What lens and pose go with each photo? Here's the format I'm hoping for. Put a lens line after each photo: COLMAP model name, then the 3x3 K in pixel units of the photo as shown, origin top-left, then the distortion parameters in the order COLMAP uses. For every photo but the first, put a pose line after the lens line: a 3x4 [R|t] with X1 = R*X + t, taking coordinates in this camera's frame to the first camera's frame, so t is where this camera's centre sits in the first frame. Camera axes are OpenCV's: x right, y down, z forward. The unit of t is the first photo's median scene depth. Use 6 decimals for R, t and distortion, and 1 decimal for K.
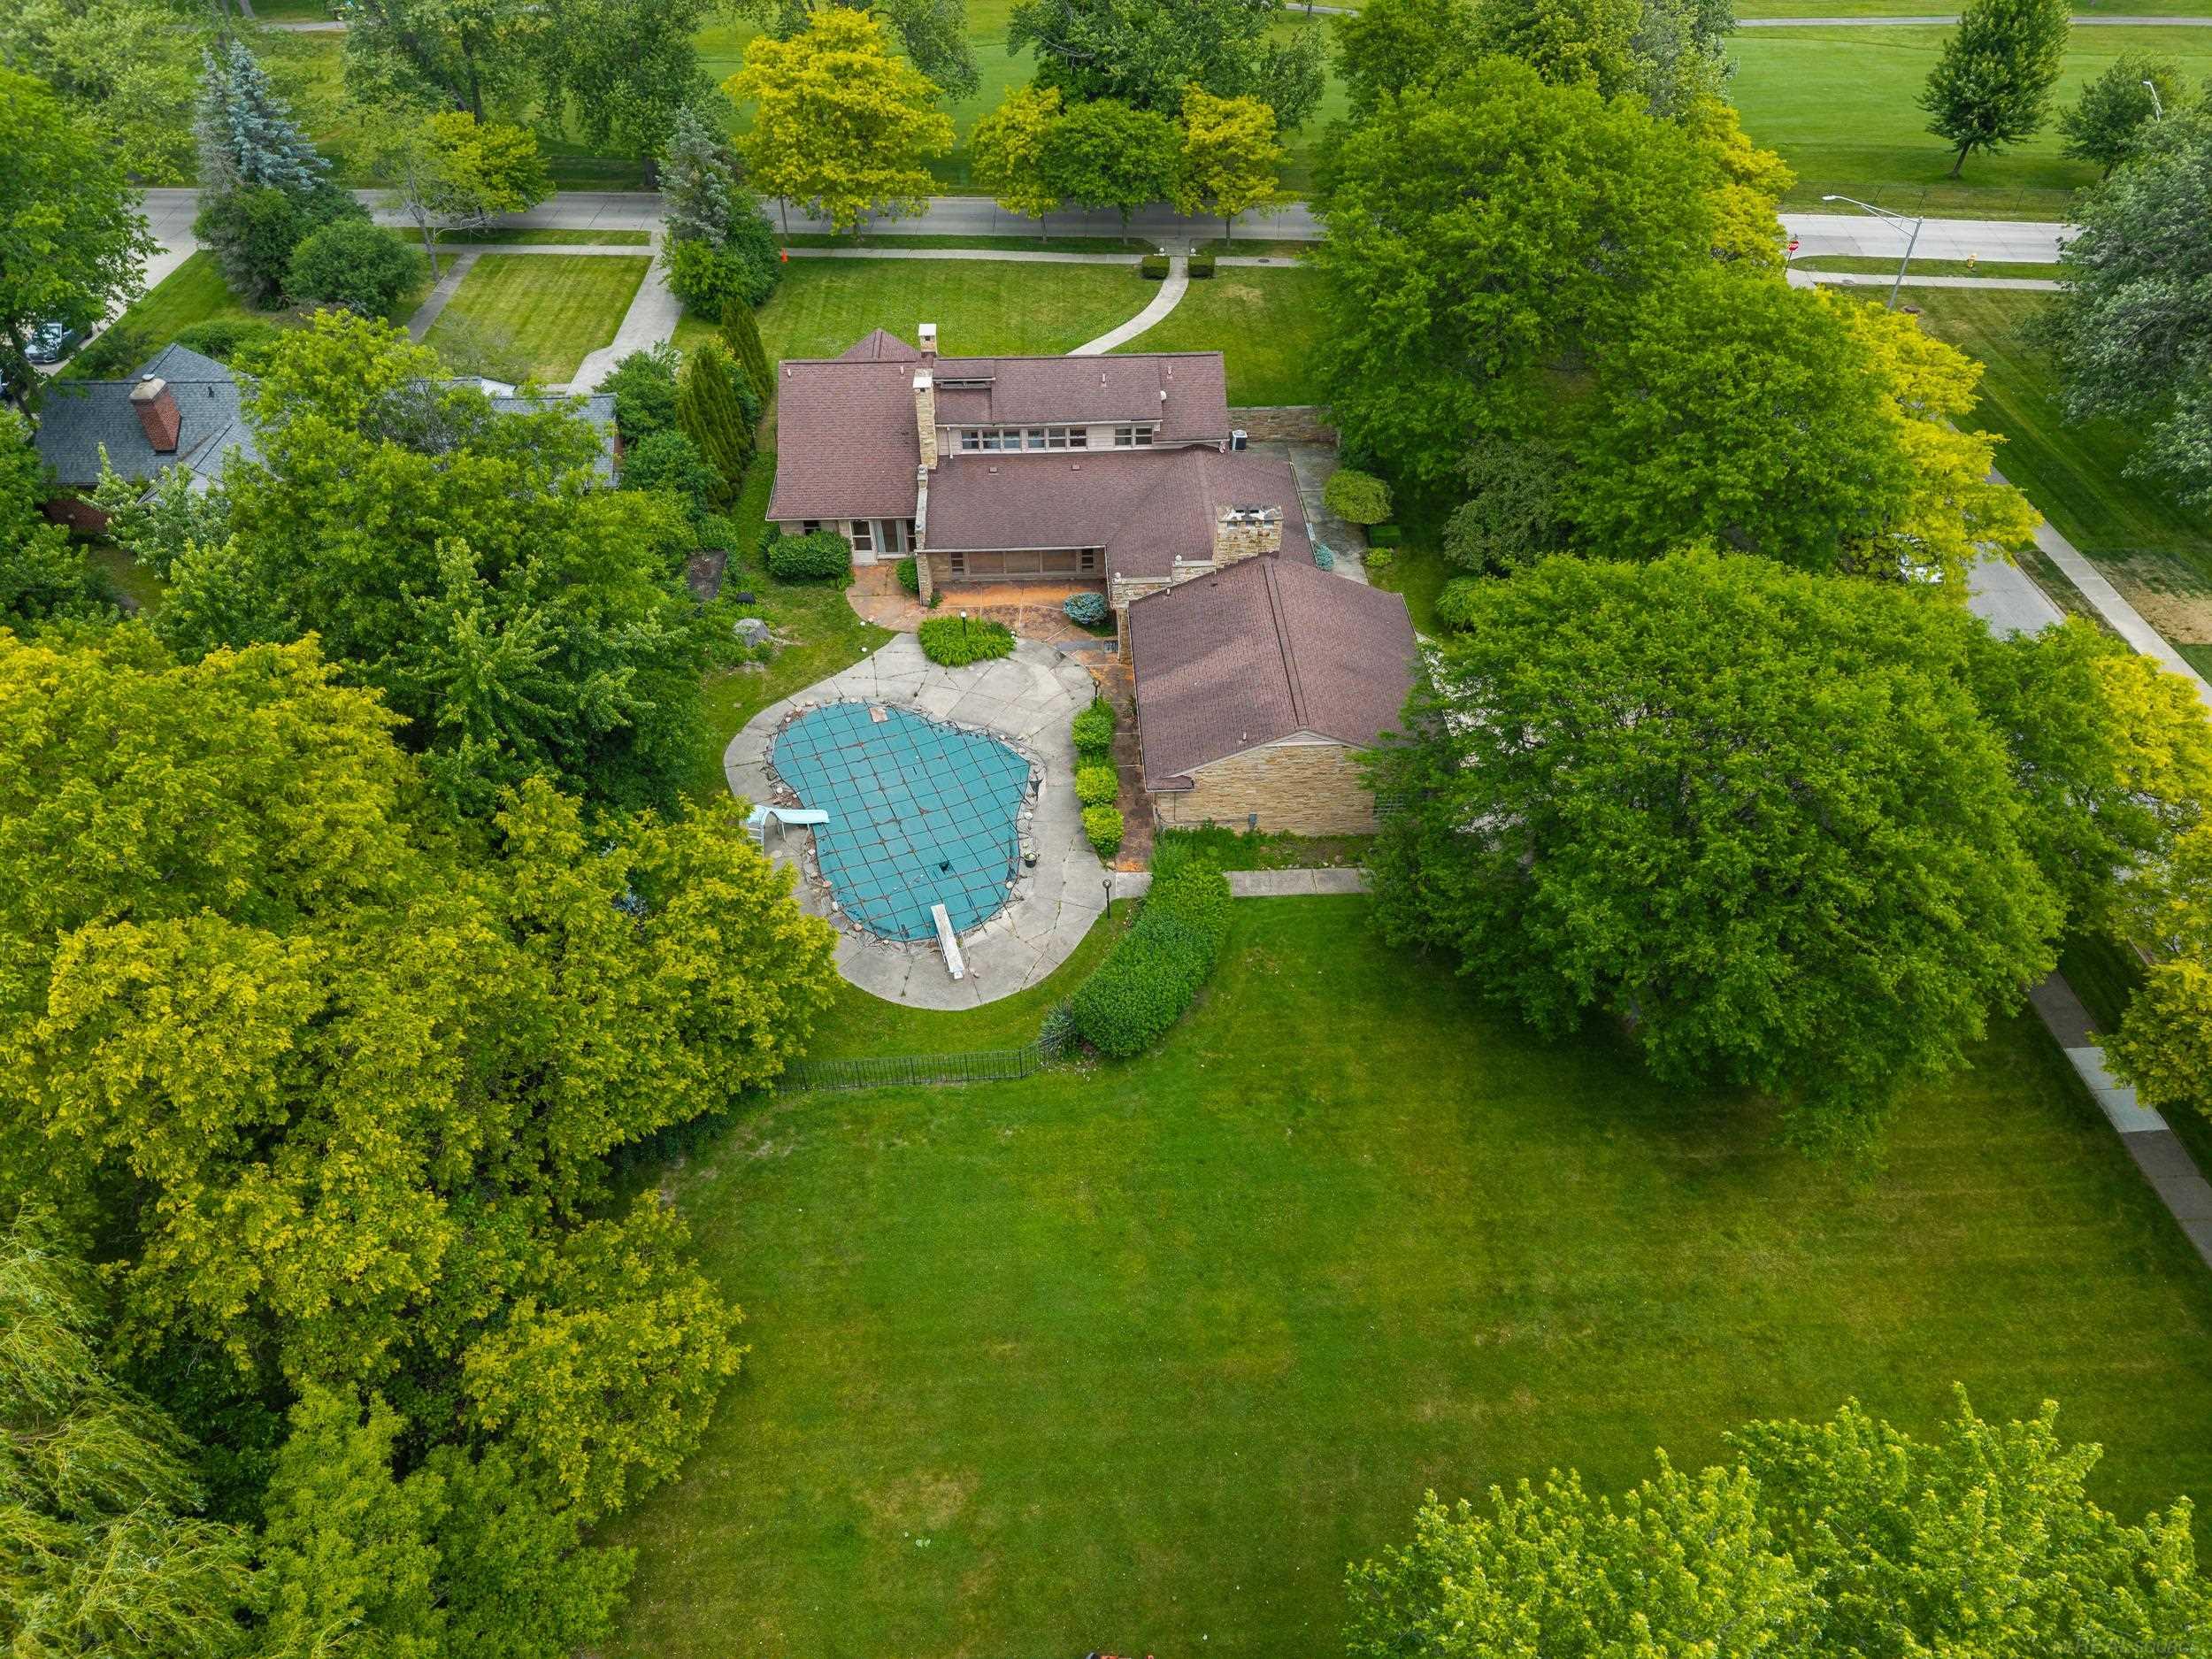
lens RADIAL K [[1475.4, 0, 1107.4], [0, 1475.4, 835.0], [0, 0, 1]] dist [0.022202, -0.003212]
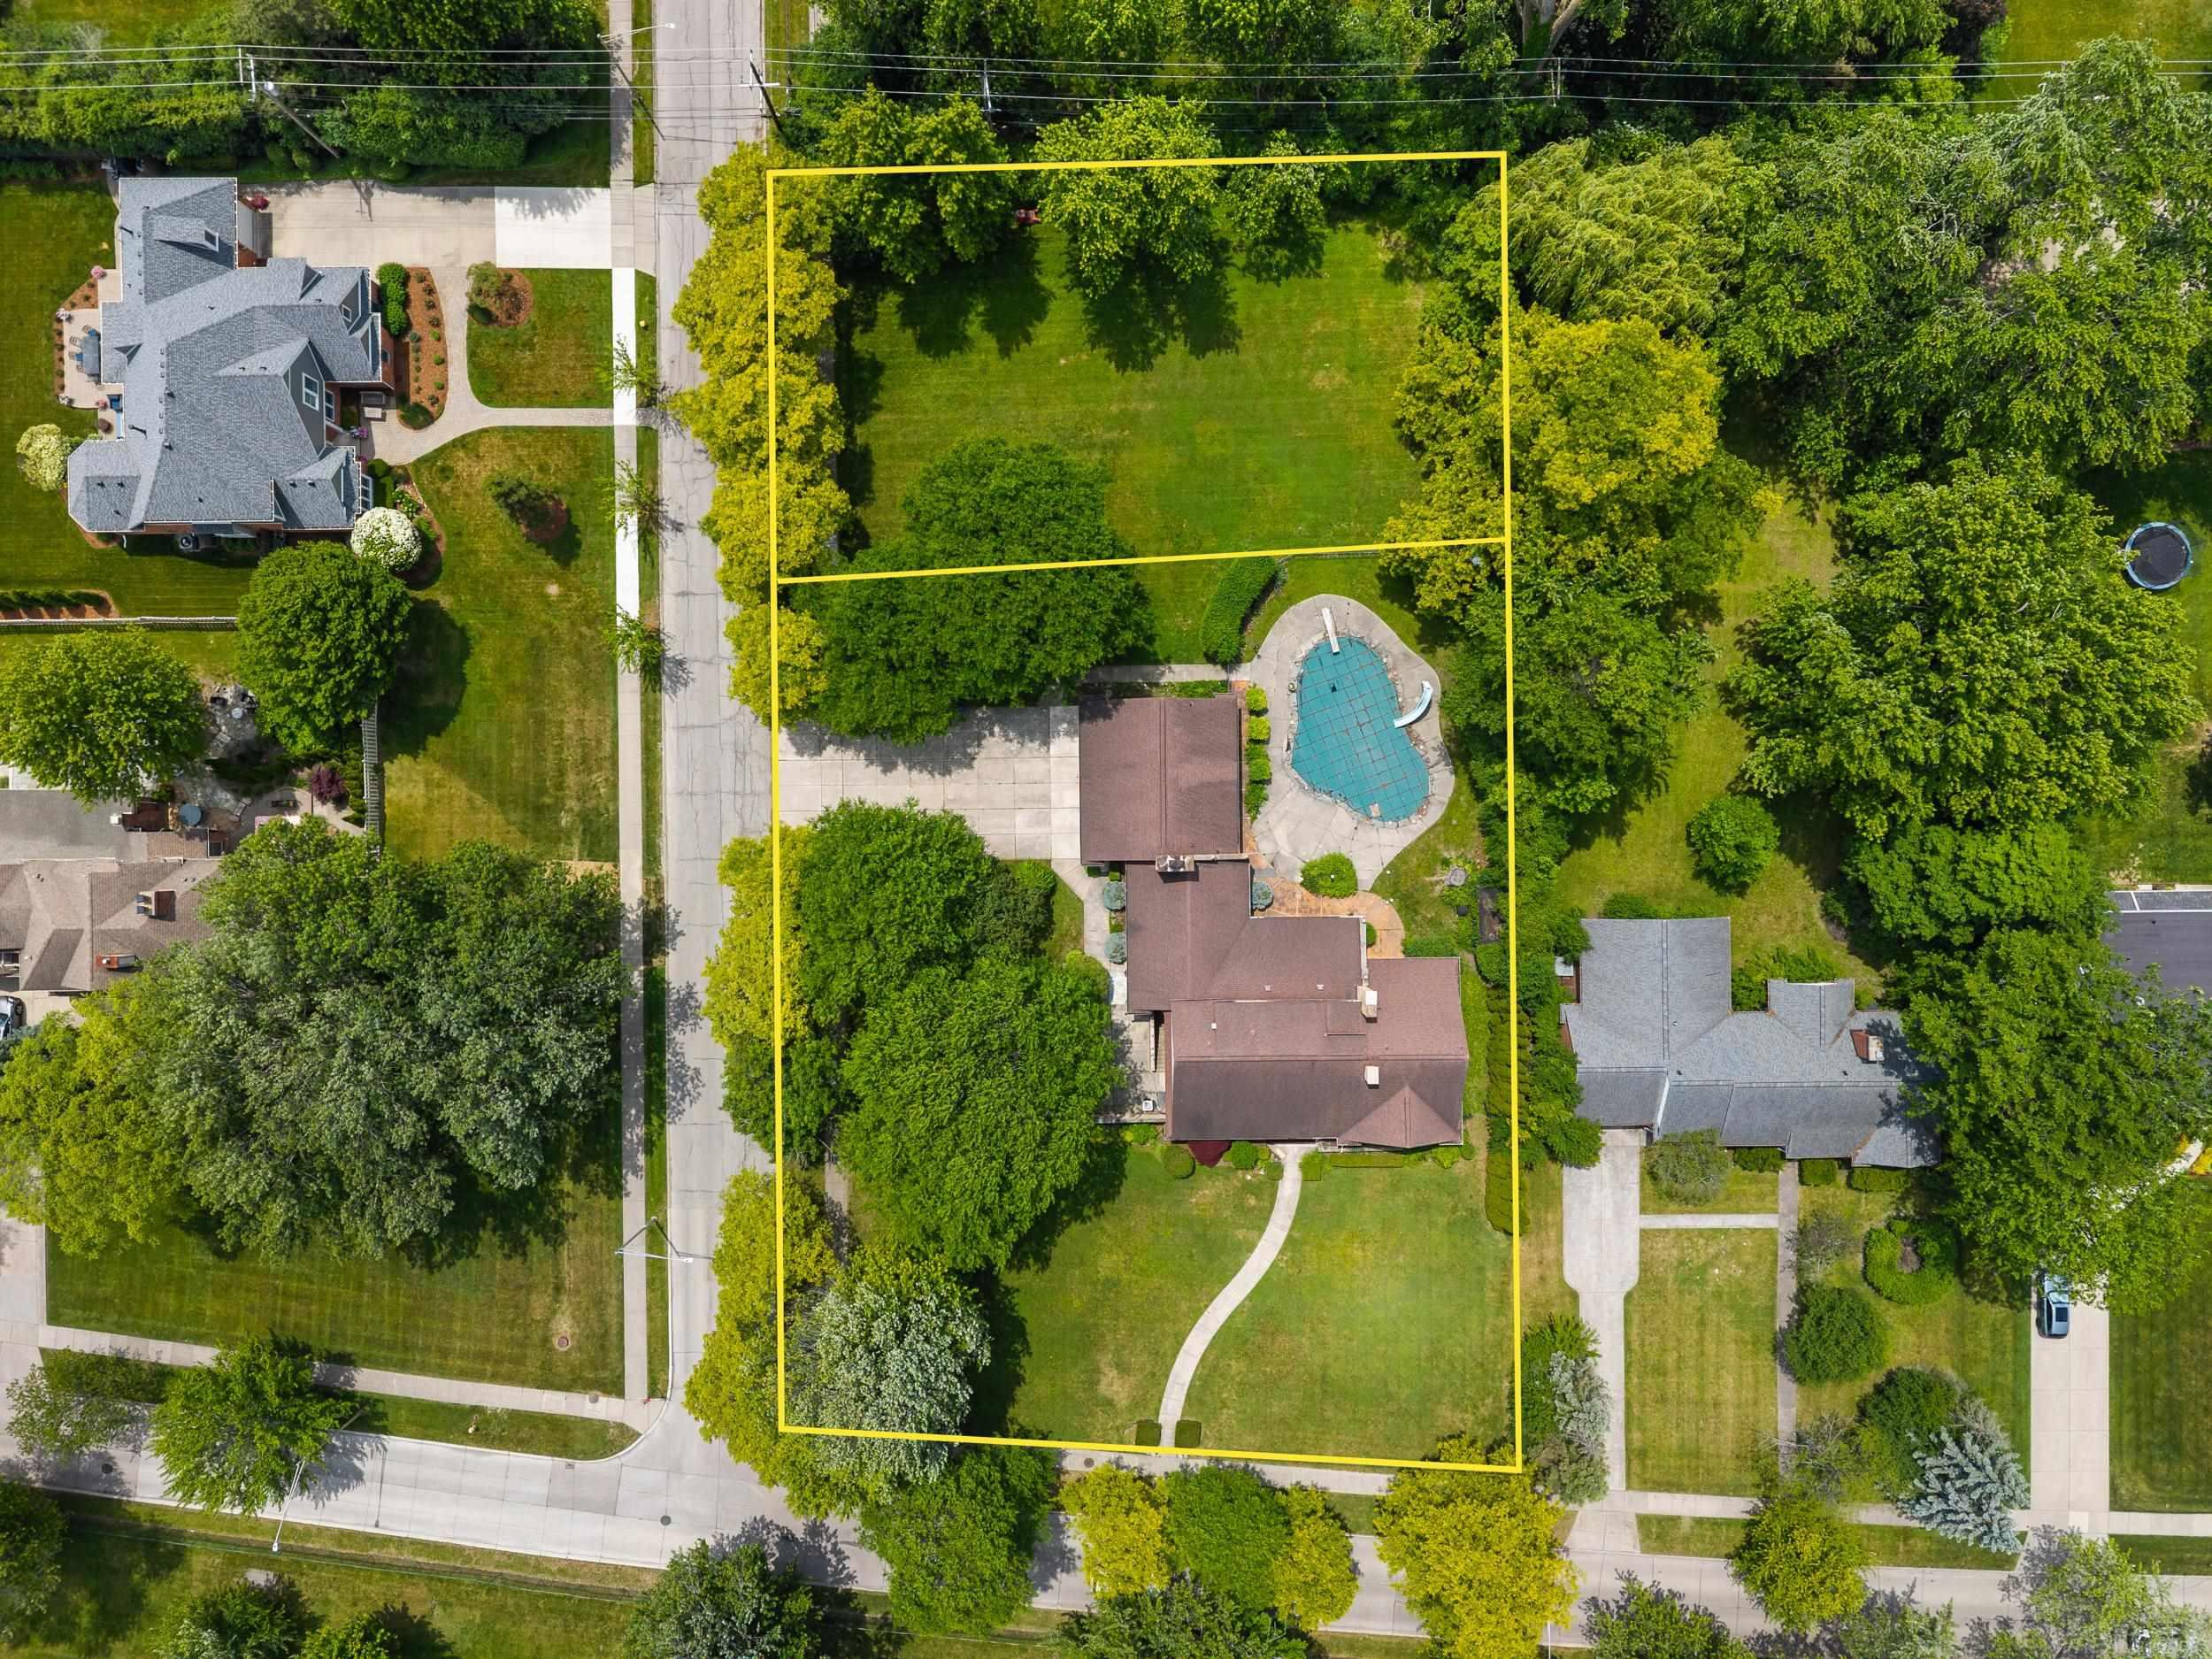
lens RADIAL K [[1475.1, 0, 1106.0], [0, 1475.1, 829.5], [0, 0, 1]] dist [0.040738, -0.040276]
pose [[-0.999300, -0.033471, -0.016732, 0.195039], [0.010387, -0.677674, 0.735289, -1.361633], [-0.035950, 0.734600, 0.677547, -0.191868]]
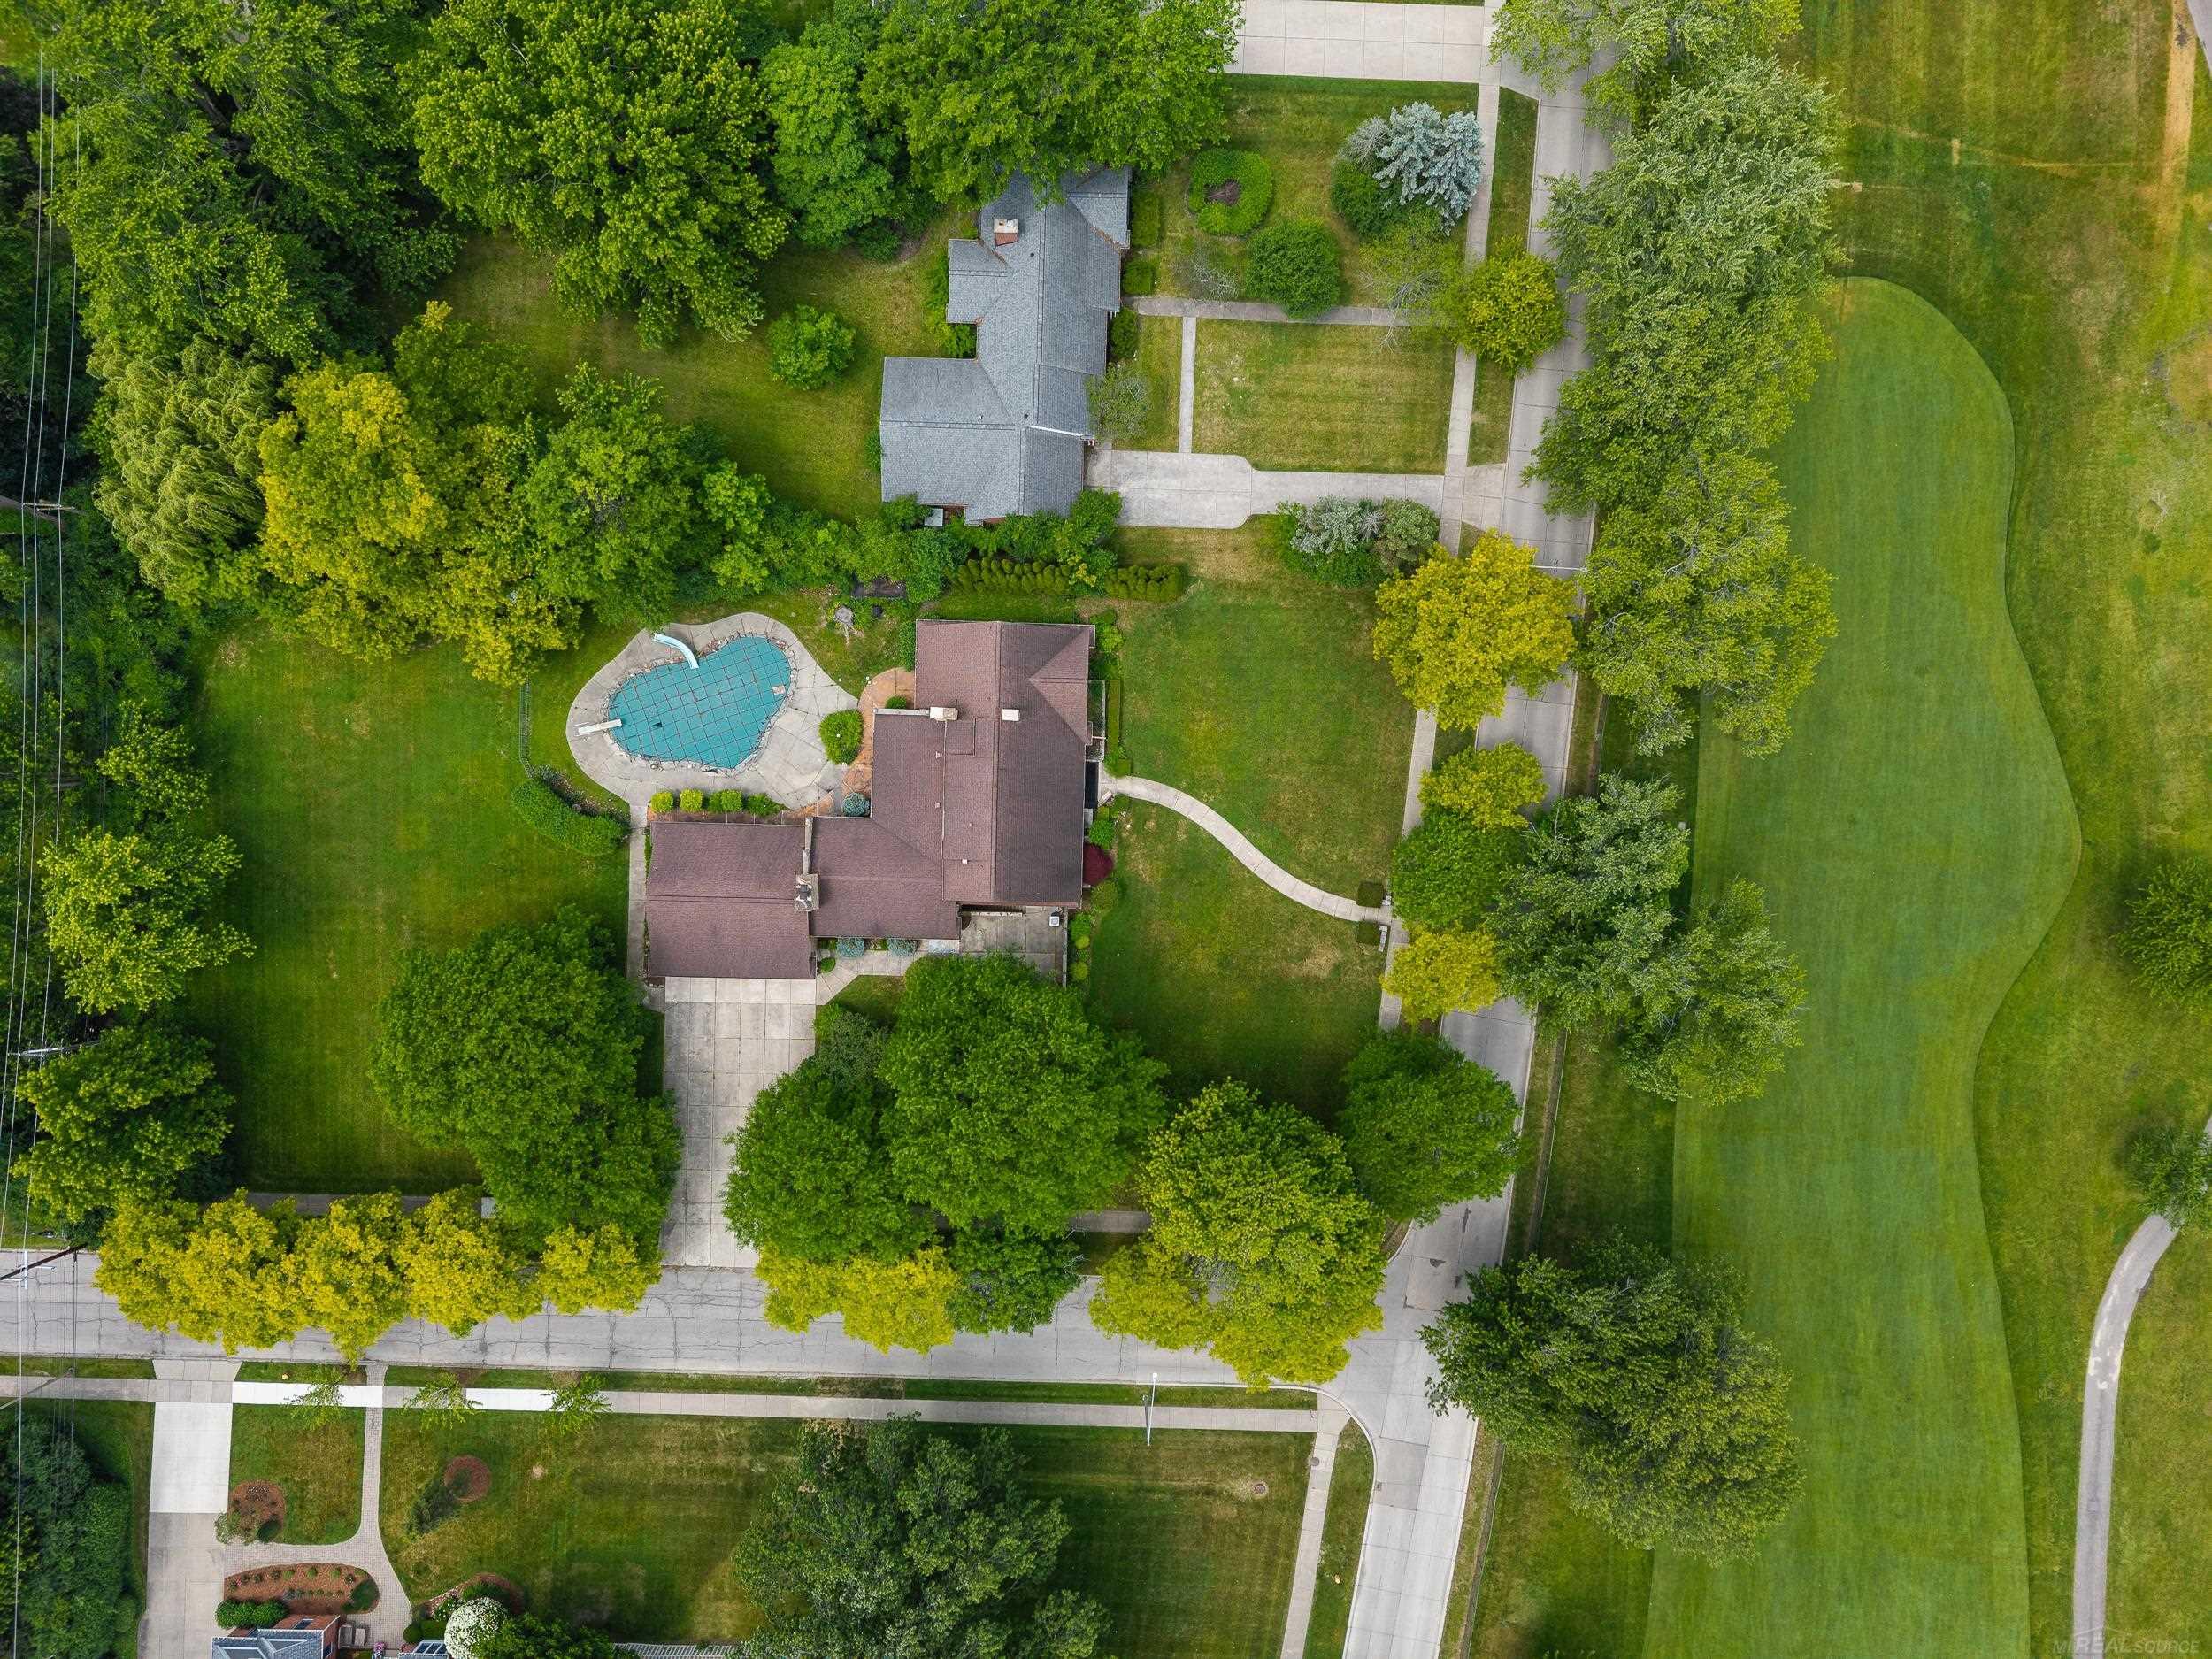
lens RADIAL K [[1475.4, 0, 1107.4], [0, 1475.4, 835.0], [0, 0, 1]] dist [0.022202, -0.003212]
pose [[-0.073068, 0.997320, -0.003693, 0.005715], [-0.672398, -0.046528, 0.738726, -1.668316], [0.736574, 0.056460, 0.673996, 0.044918]]
